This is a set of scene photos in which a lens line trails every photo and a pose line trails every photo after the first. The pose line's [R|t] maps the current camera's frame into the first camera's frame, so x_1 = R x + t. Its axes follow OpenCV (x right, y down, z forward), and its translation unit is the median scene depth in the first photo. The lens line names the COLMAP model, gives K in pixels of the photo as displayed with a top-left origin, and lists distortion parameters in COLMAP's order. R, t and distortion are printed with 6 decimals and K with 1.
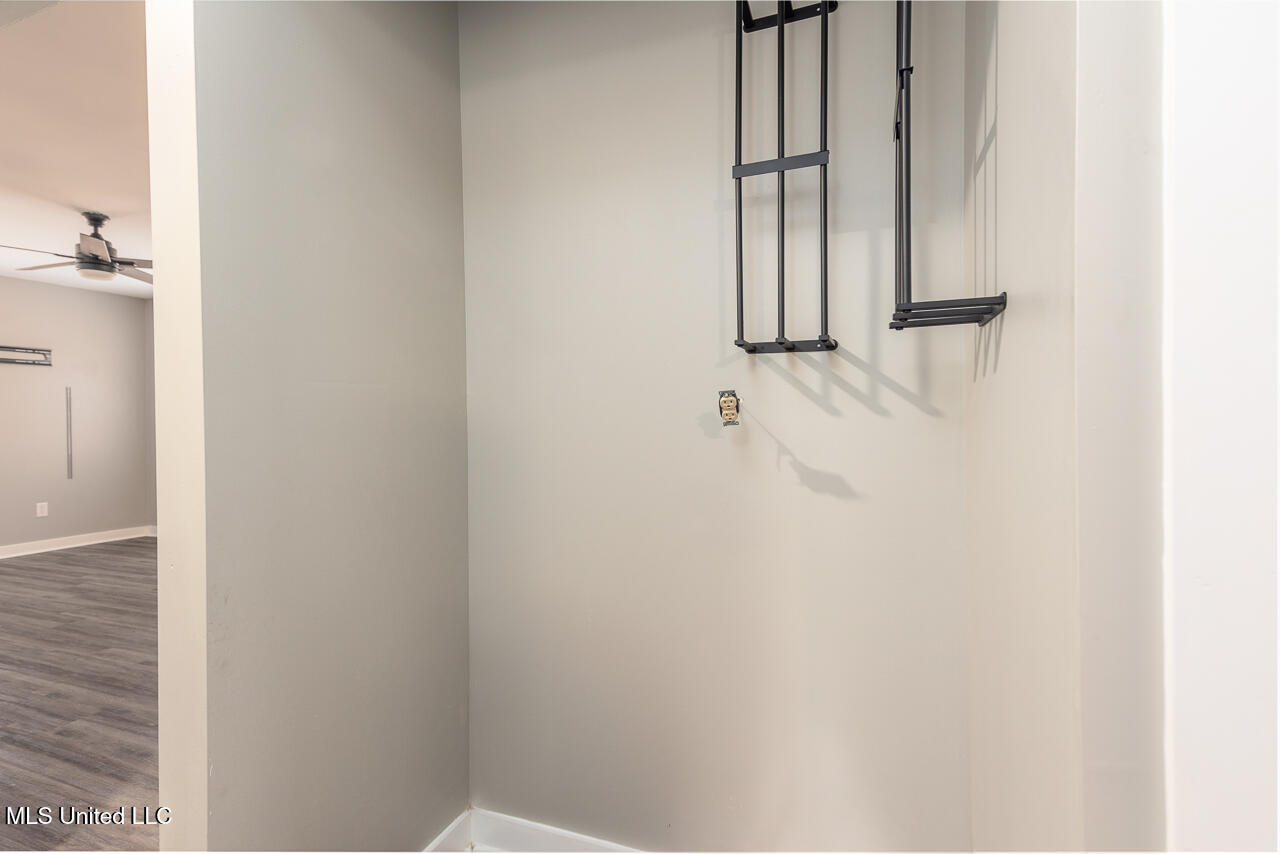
lens RADIAL K [[606.5, 0, 640.0], [0, 606.5, 427.0], [0, 0, 1]] dist [0.062619, -0.032975]
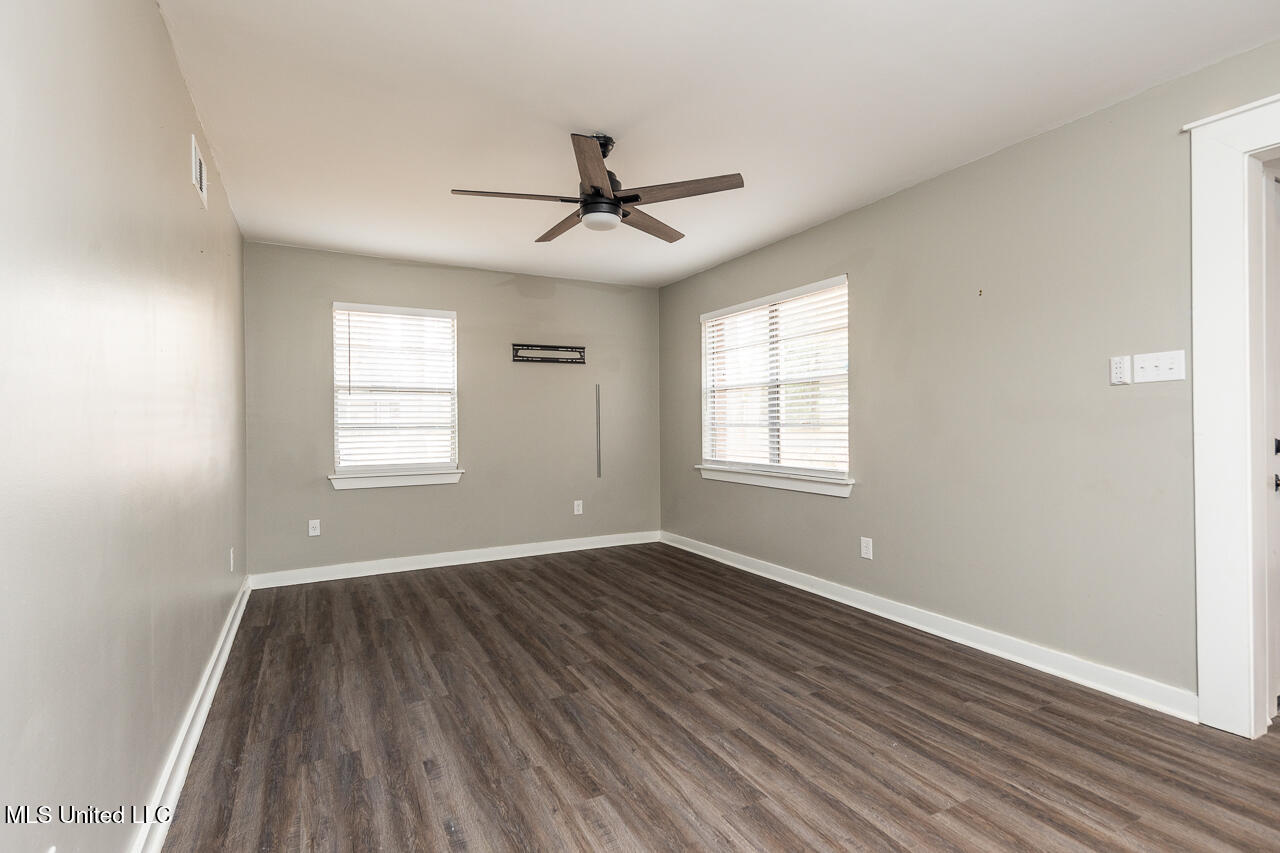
lens RADIAL K [[606.5, 0, 640.0], [0, 606.5, 426.5], [0, 0, 1]] dist [0.062619, -0.032975]
pose [[0.755731, -0.001392, -0.654881, -0.305004], [0.003334, 0.999993, 0.001721, 0.001740], [0.654874, -0.003484, 0.755730, 0.409308]]
